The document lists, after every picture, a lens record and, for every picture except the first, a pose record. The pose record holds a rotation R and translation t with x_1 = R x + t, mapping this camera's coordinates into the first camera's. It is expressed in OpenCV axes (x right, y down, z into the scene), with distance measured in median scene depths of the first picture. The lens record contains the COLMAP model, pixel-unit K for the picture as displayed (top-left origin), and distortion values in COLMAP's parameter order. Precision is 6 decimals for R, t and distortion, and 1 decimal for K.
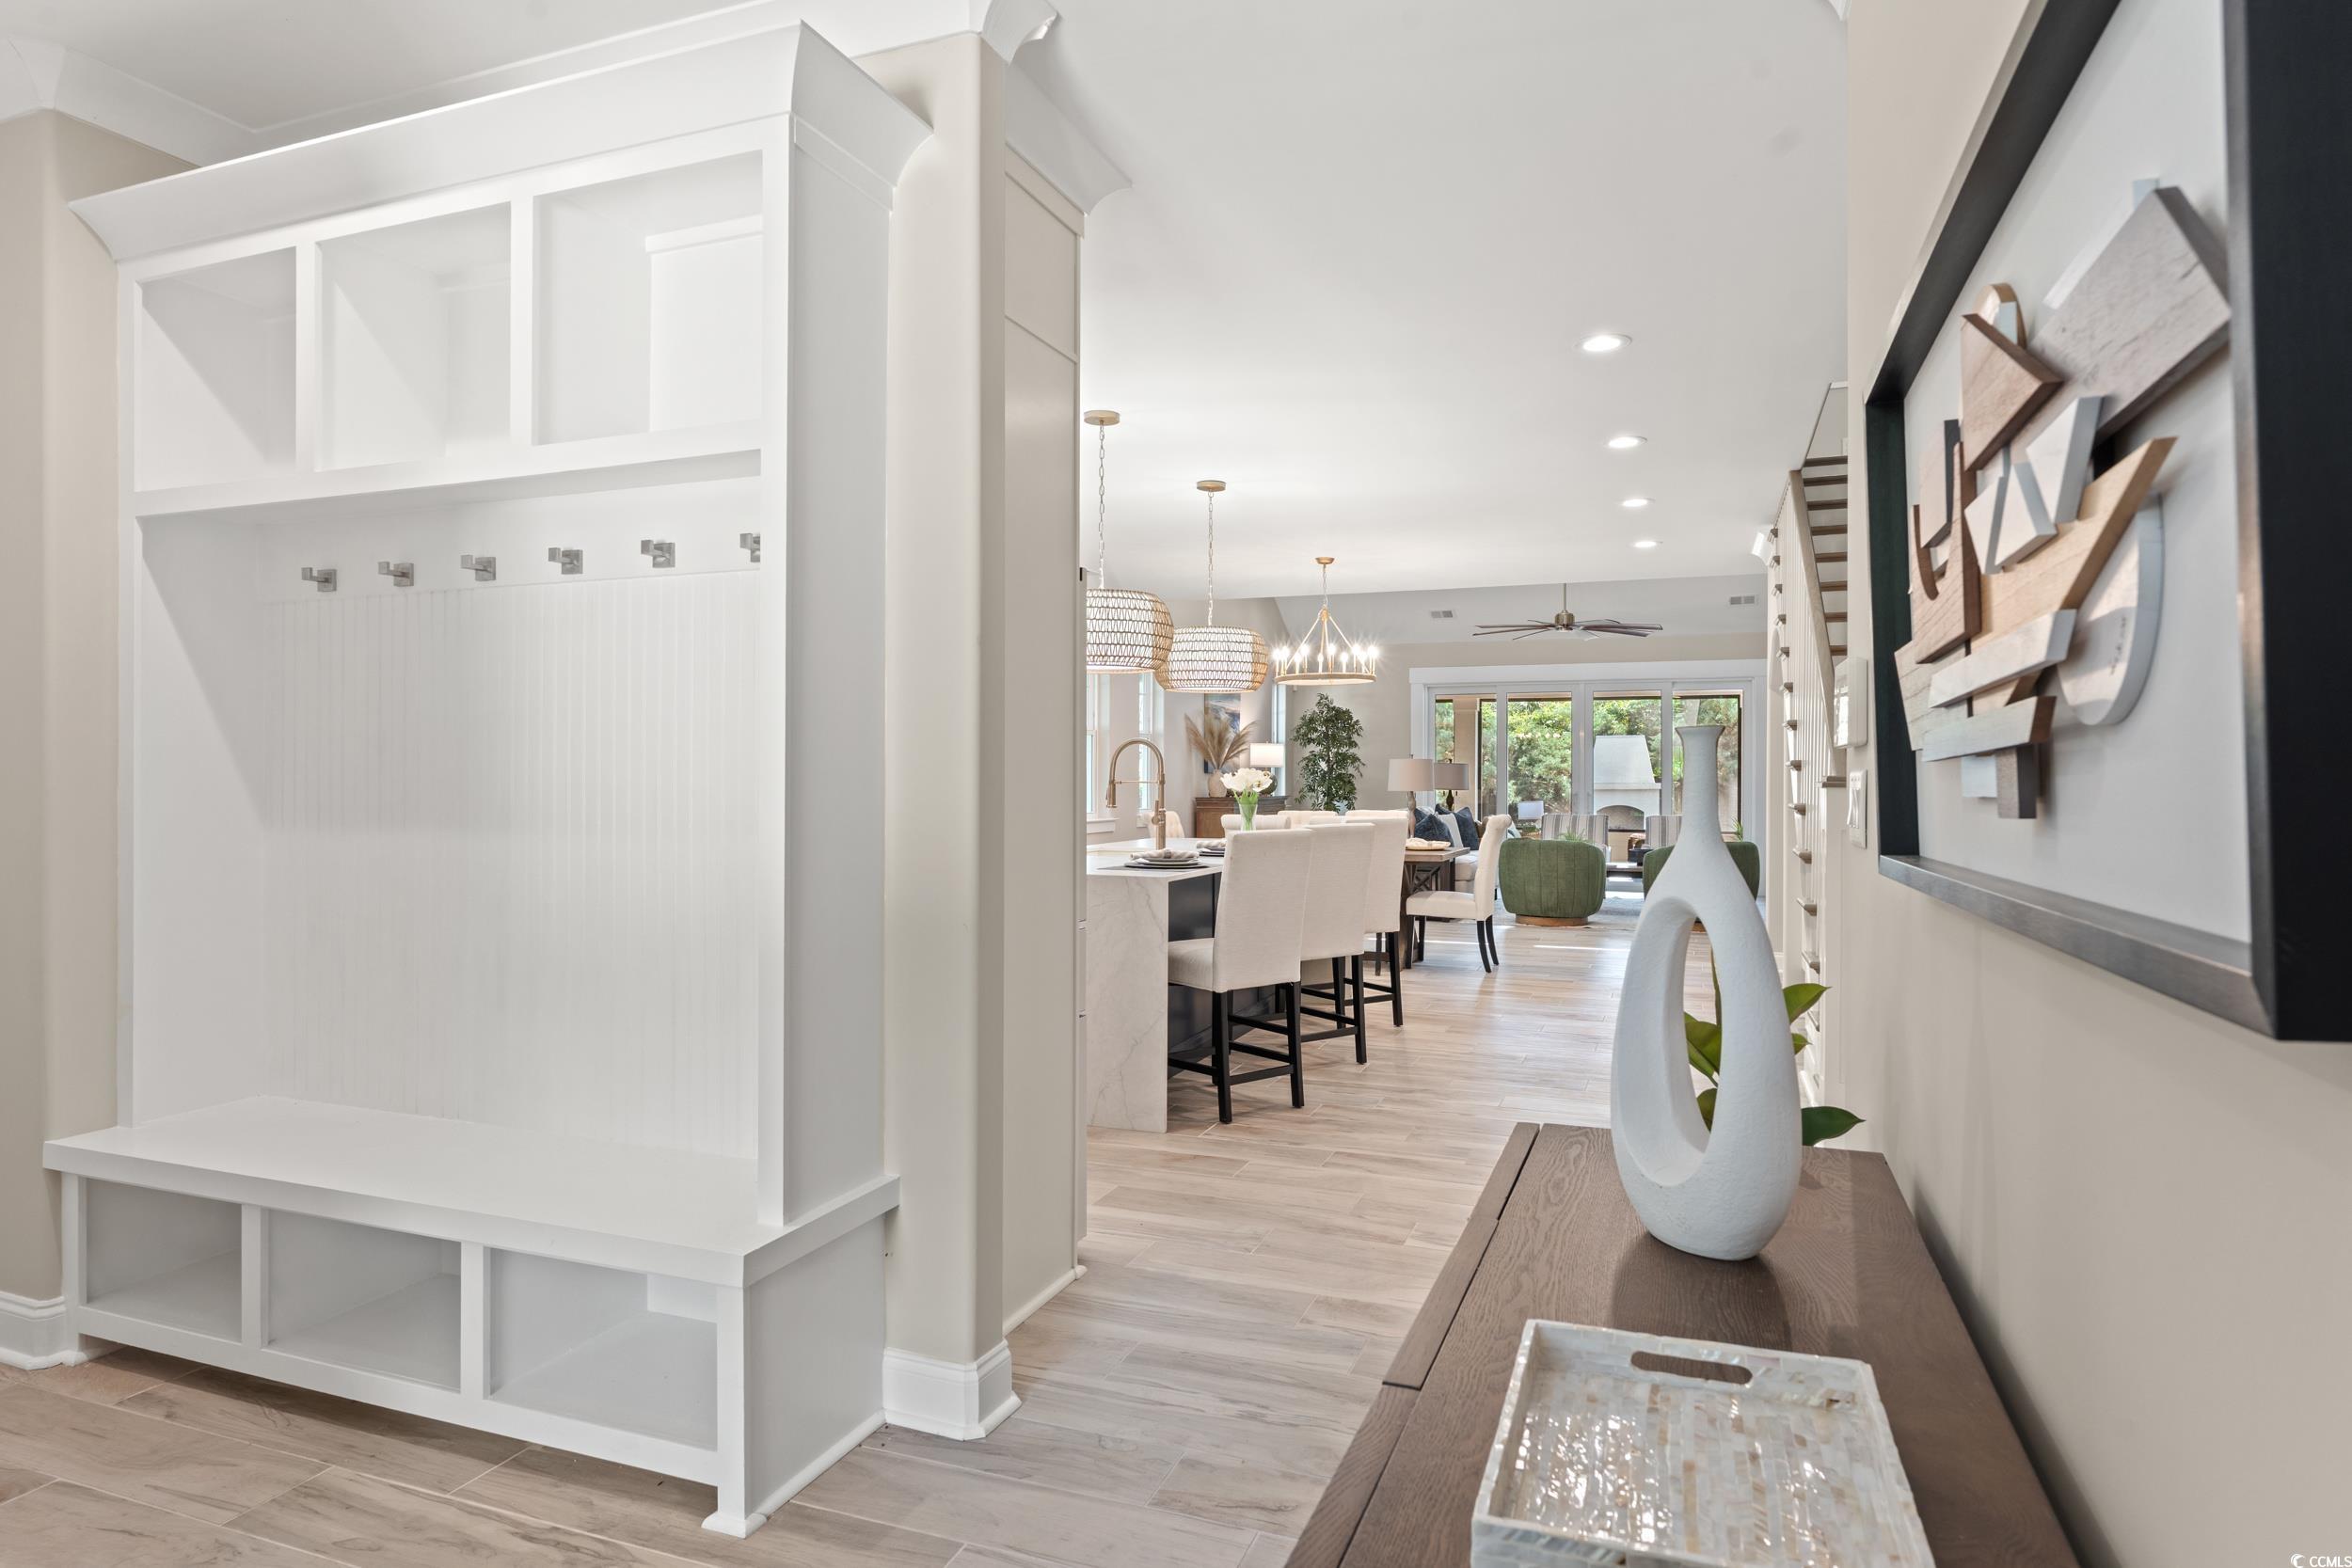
lens RADIAL K [[1327.3, 0, 1176.0], [0, 1327.3, 784.0], [0, 0, 1]] dist [-0.003624, 0.000913]
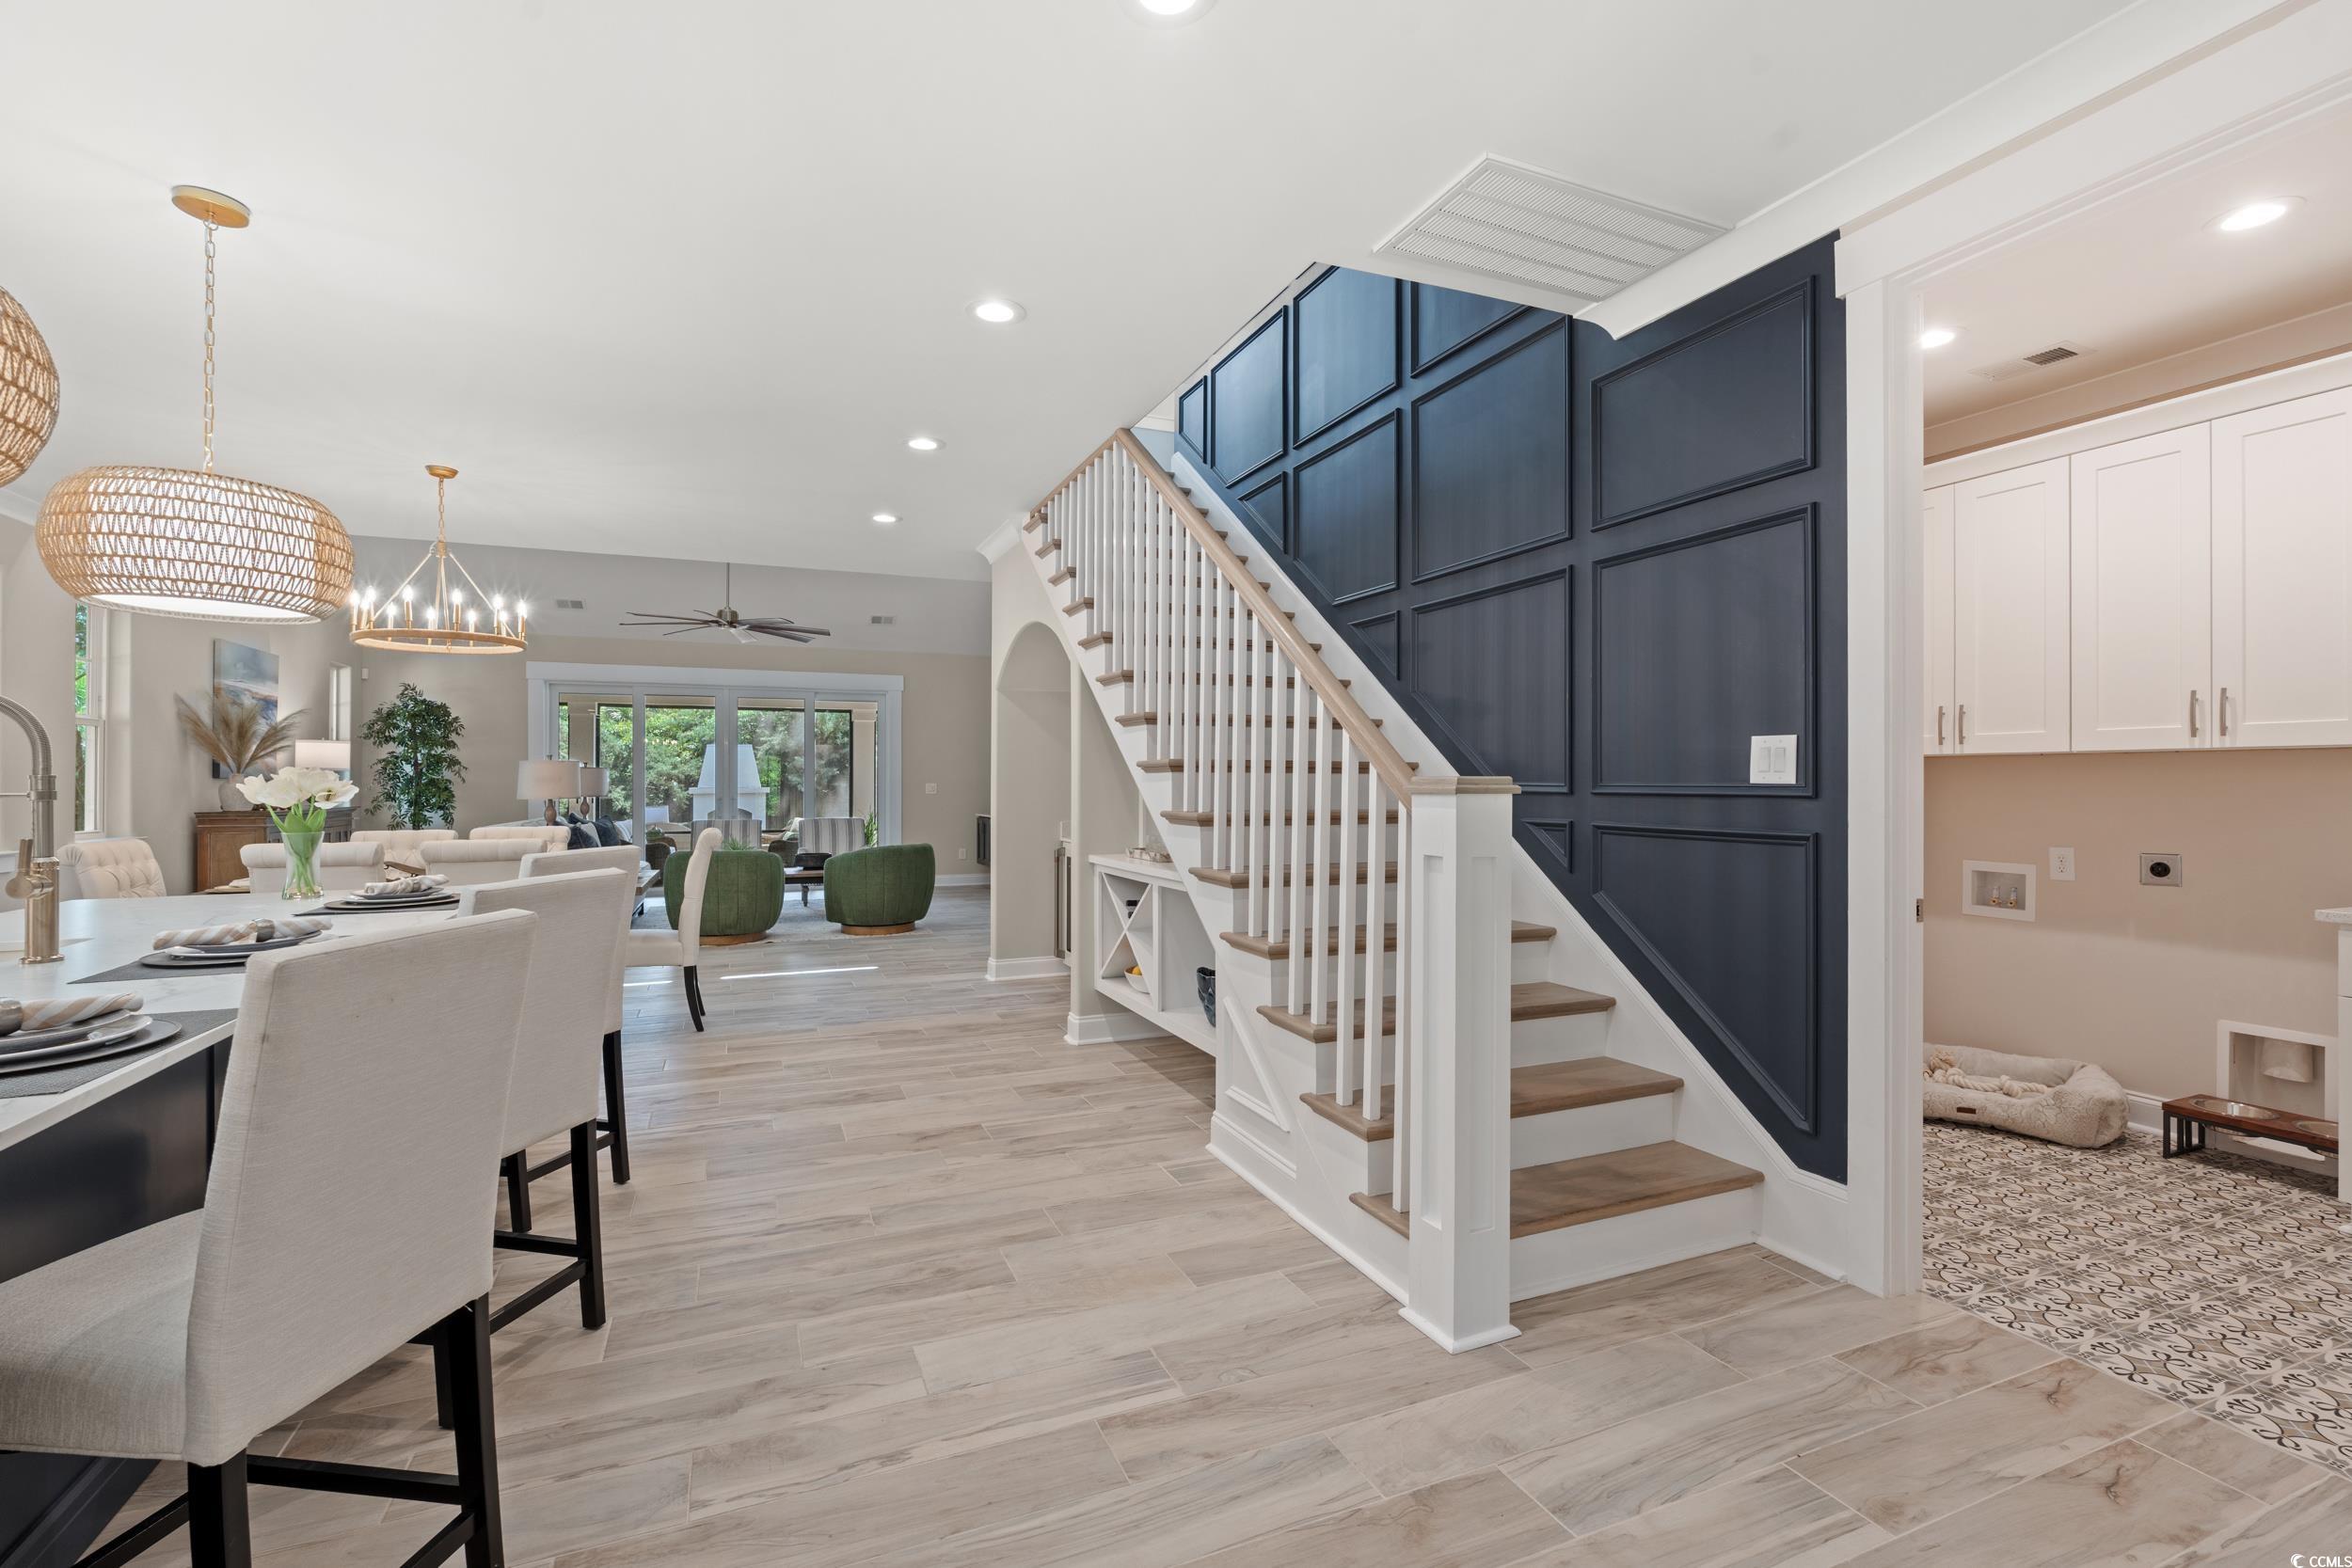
lens RADIAL K [[1031.1, 0, 1164.7], [0, 1031.1, 773.3], [0, 0, 1]] dist [0.001476, 0.000910]
pose [[0.724542, 0.002601, 0.689226, 0.009209], [0.007118, 0.999911, -0.011256, -0.000722], [-0.689194, 0.013061, 0.724459, 0.230442]]
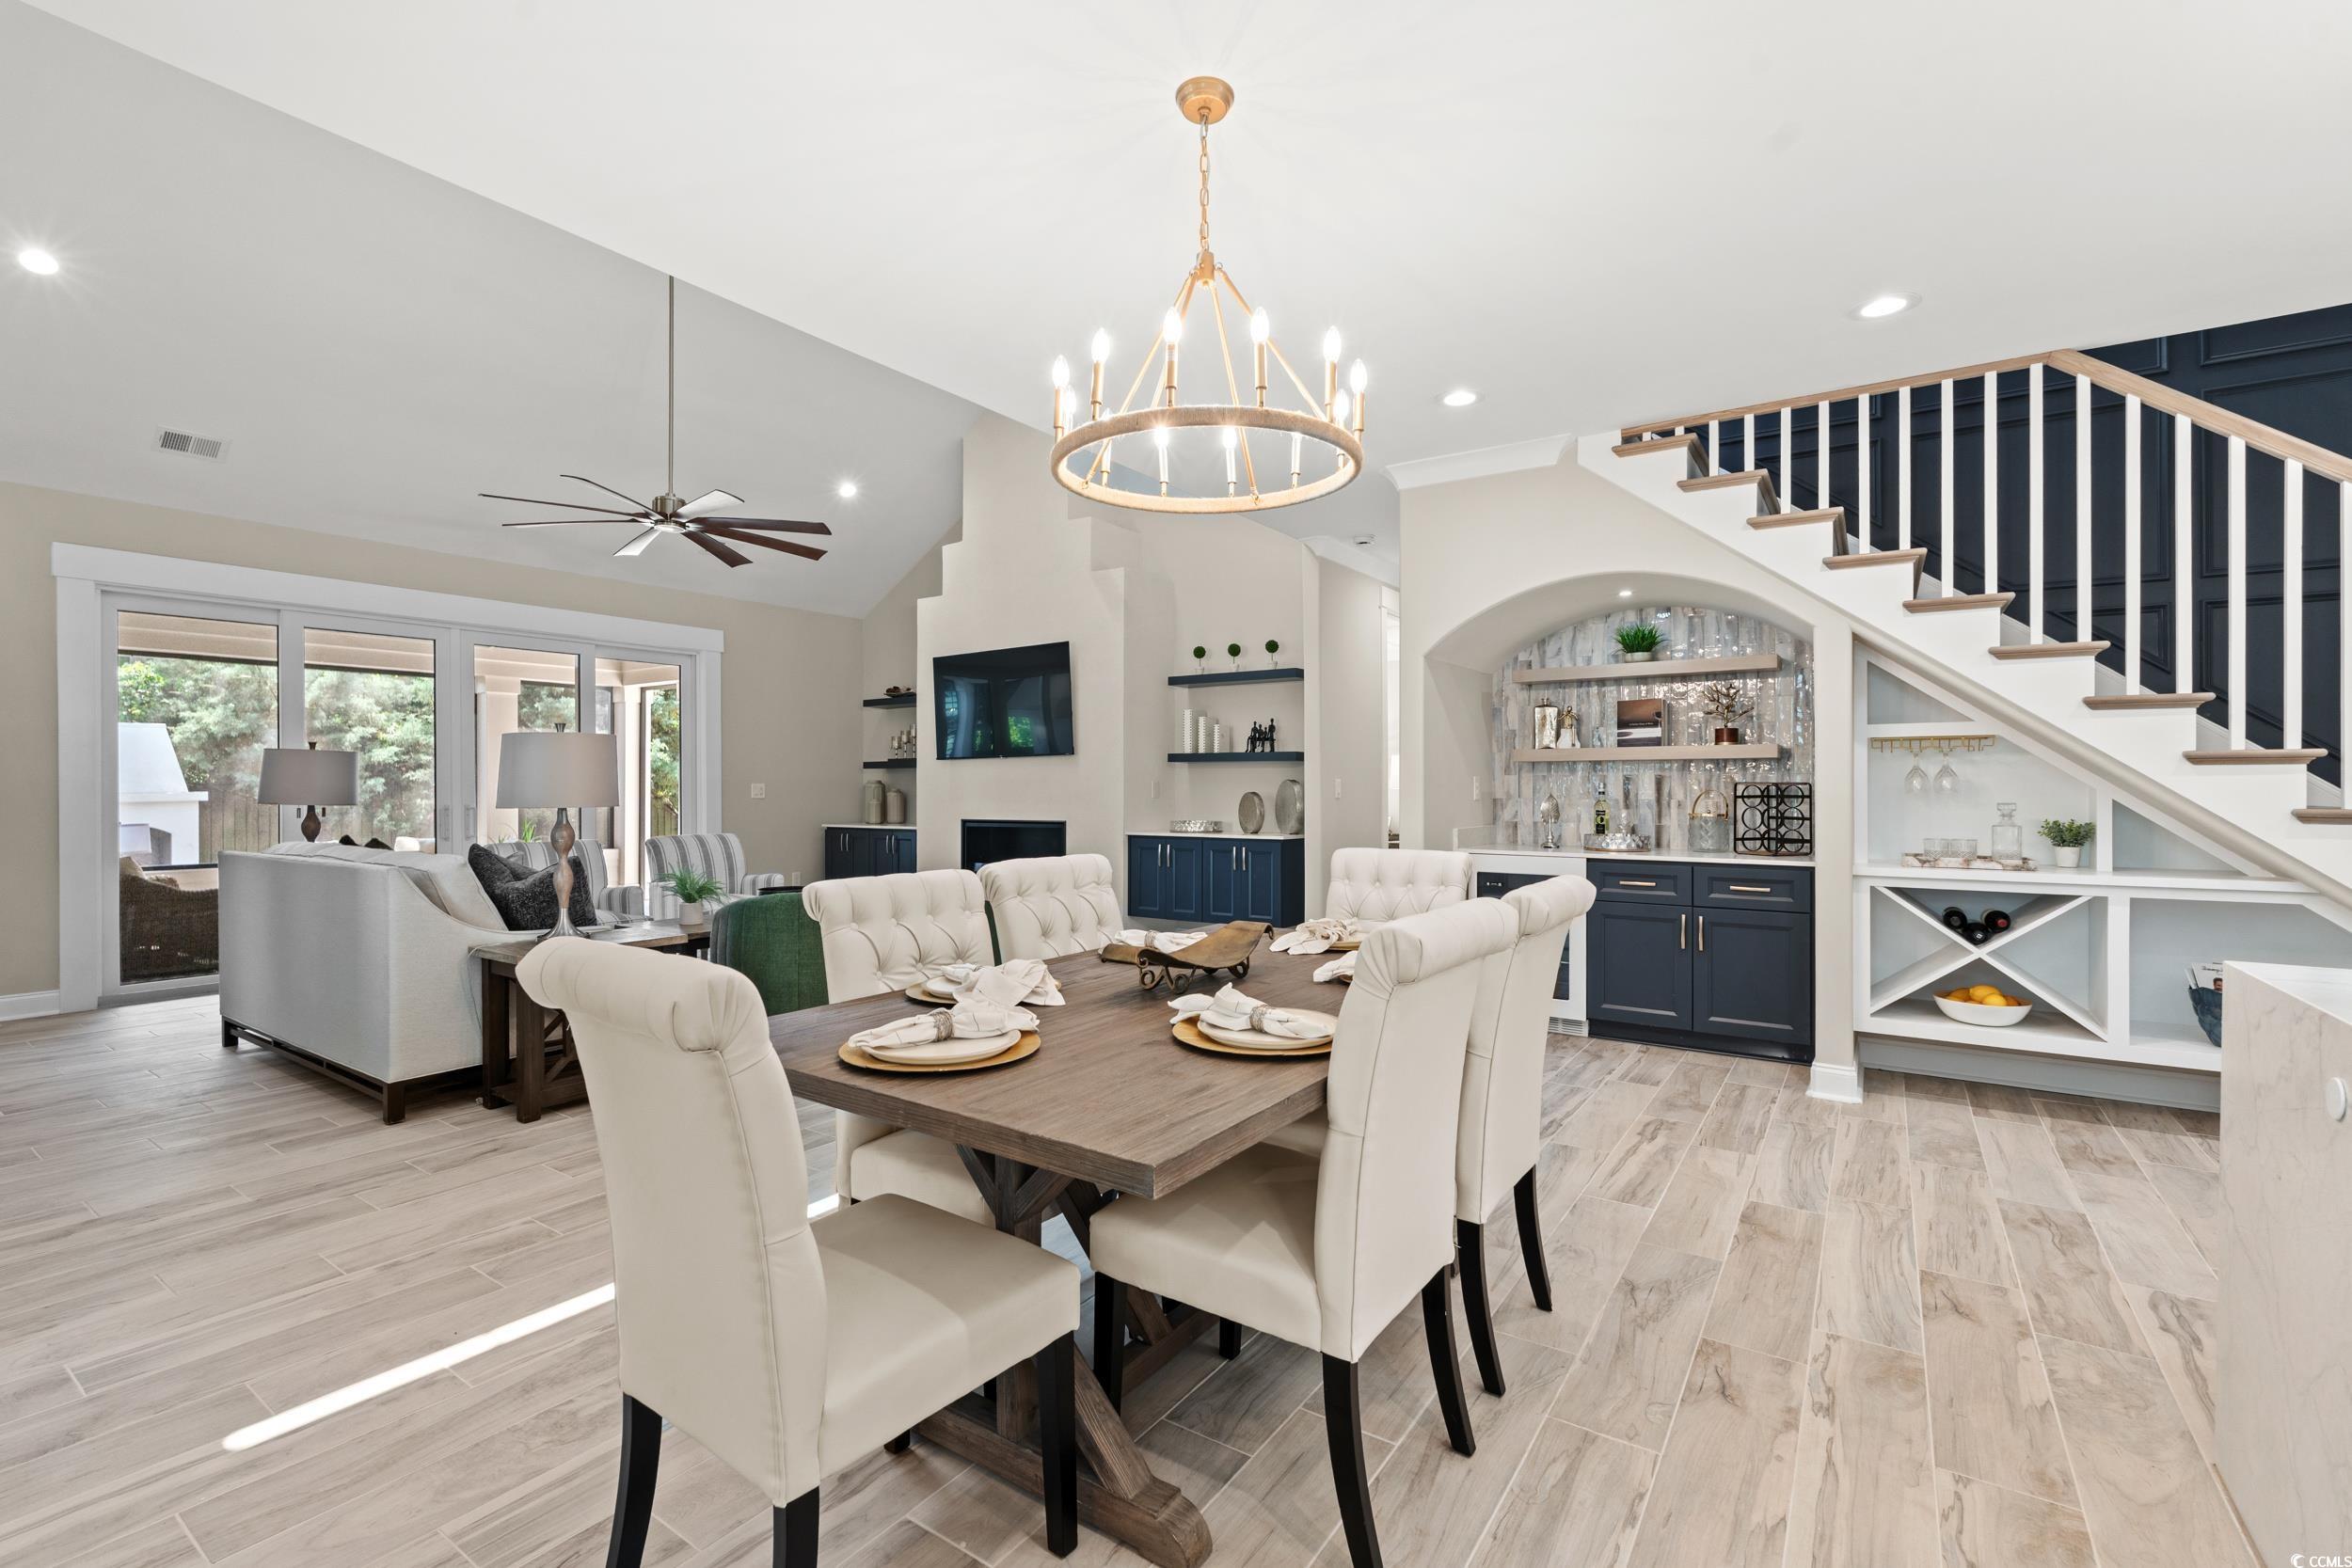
lens RADIAL K [[1037.1, 0, 1176.0], [0, 1037.1, 784.0], [0, 0, 1]] dist [-0.004532, 0.000407]
pose [[0.226619, 0.002248, 0.973981, -0.092606], [0.005662, 0.999977, -0.003625, -0.000016], [-0.973967, 0.006336, 0.226601, 0.636620]]
